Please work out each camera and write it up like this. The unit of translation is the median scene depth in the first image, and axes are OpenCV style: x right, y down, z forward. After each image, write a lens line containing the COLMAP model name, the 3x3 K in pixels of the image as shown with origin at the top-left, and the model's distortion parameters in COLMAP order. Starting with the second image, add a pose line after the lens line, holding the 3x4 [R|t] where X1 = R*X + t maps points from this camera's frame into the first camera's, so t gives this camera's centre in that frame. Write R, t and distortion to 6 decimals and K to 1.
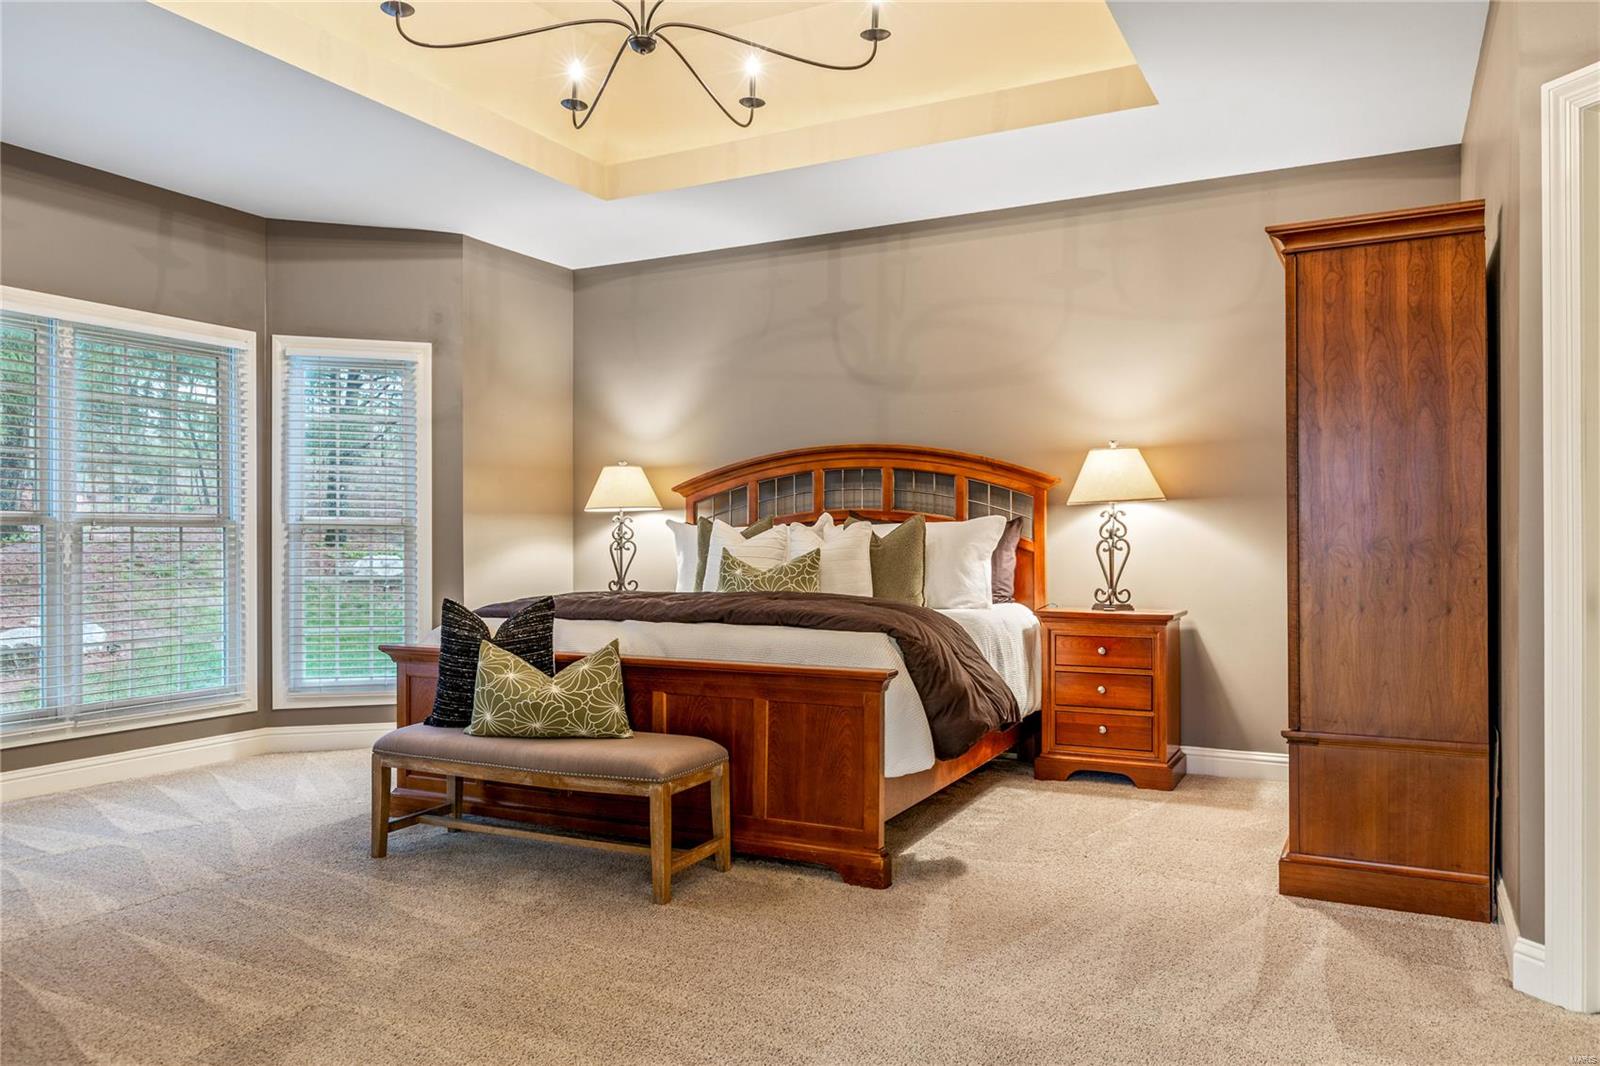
lens RADIAL K [[1116.8, 0, 806.7], [0, 1116.8, 542.2], [0, 0, 1]] dist [-0.004431, -0.001204]
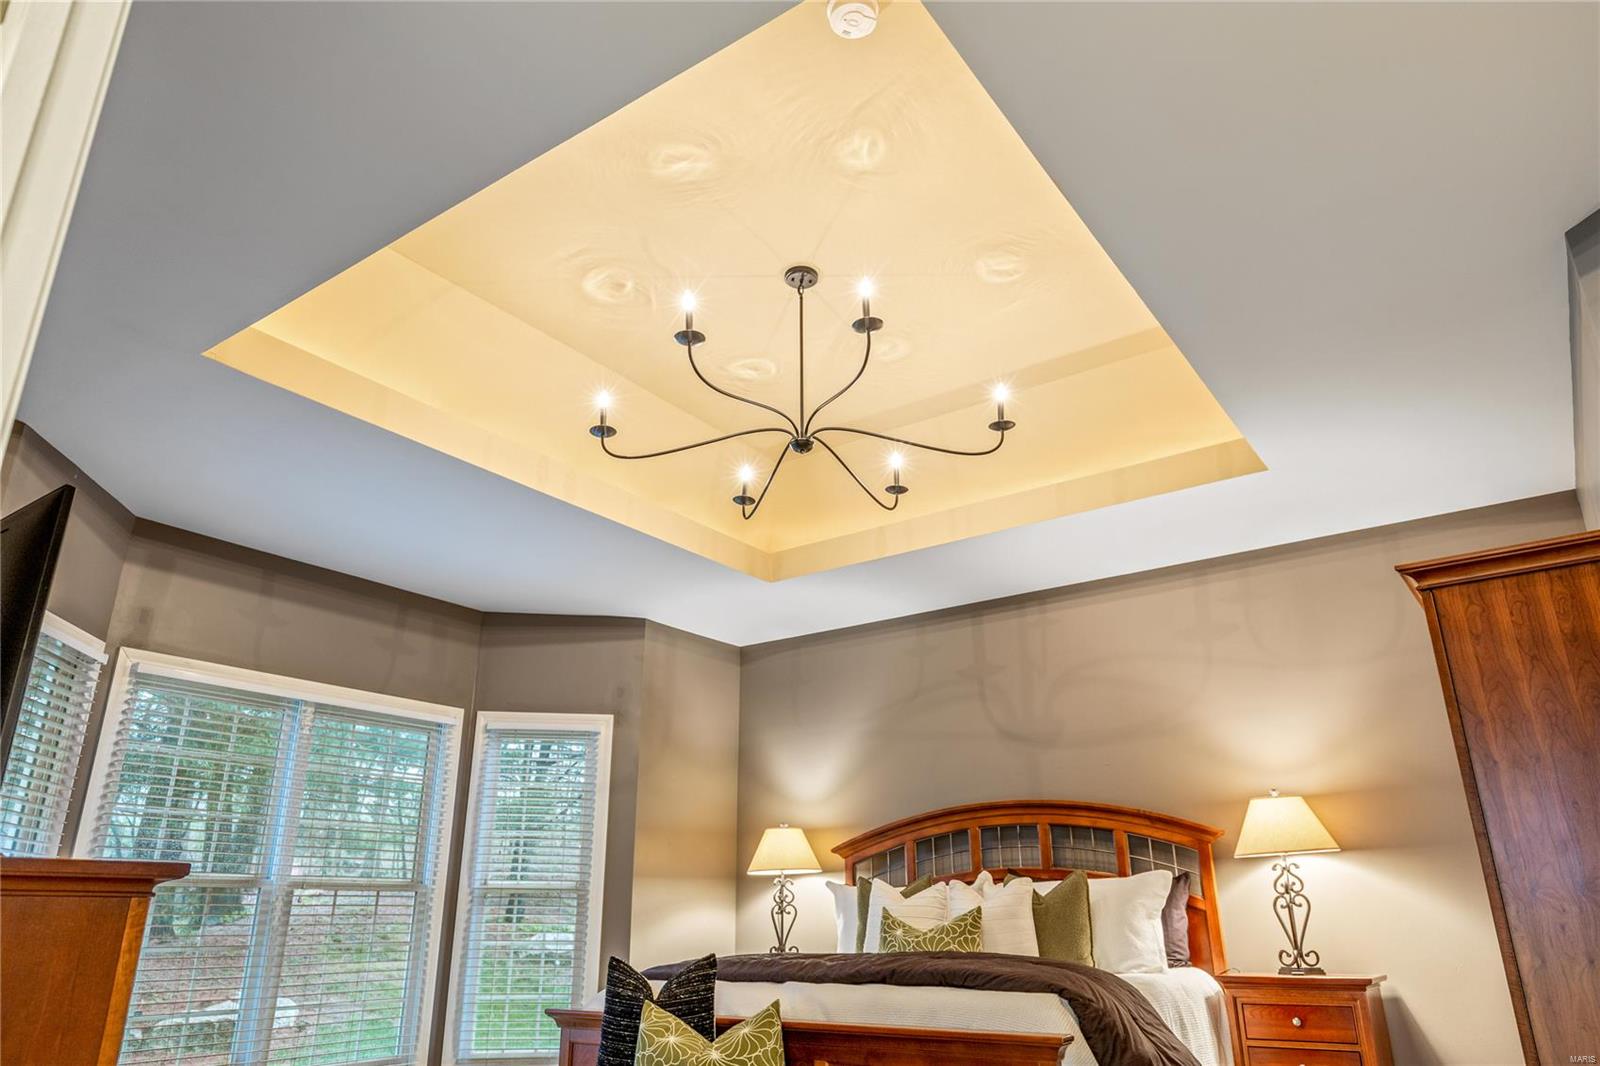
lens RADIAL K [[1042.6, 0, 807.0], [0, 1042.6, 528.8], [0, 0, 1]] dist [-0.008069, -0.004001]
pose [[0.989935, -0.054017, -0.130811, -0.001786], [0.004676, 0.936272, -0.351244, 0.014846], [0.141448, 0.347097, 0.927101, 0.007388]]
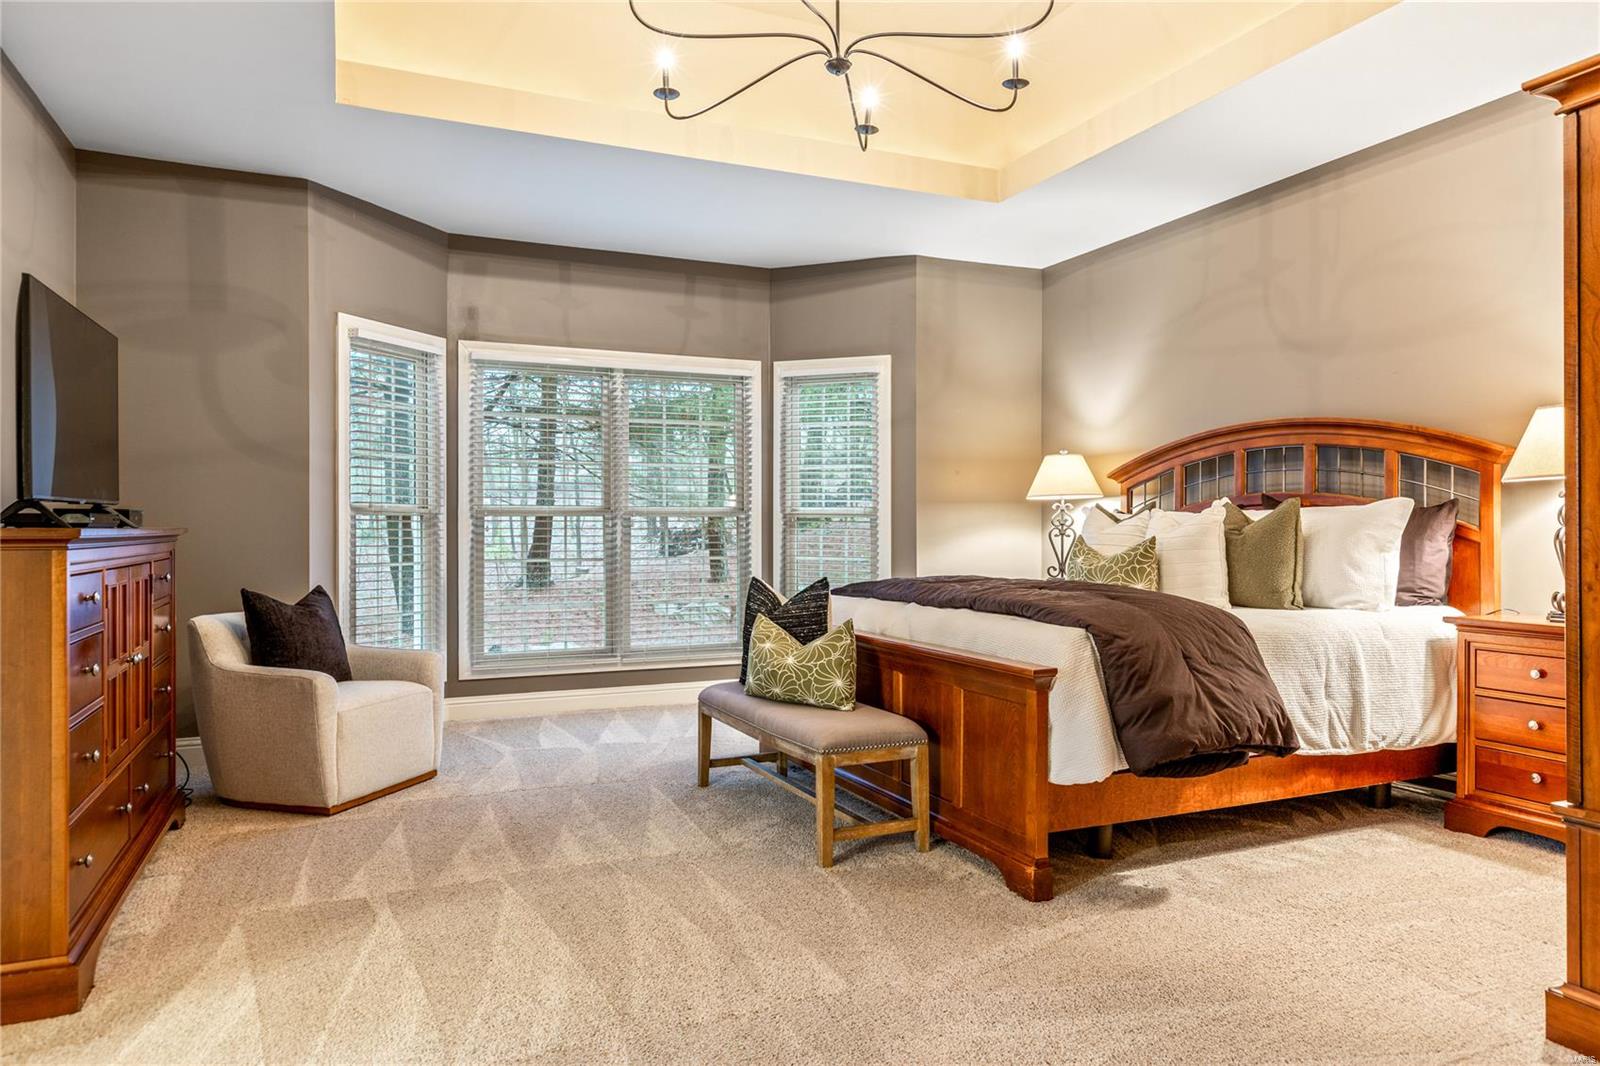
lens RADIAL K [[1034.9, 0, 800.0], [0, 1034.9, 533.0], [0, 0, 1]] dist [0.001796, -0.002058]
pose [[0.779194, 0.004366, -0.626767, 0.304890], [-0.001362, 0.999985, 0.005272, -0.001367], [0.626781, -0.003254, 0.779189, 0.135688]]
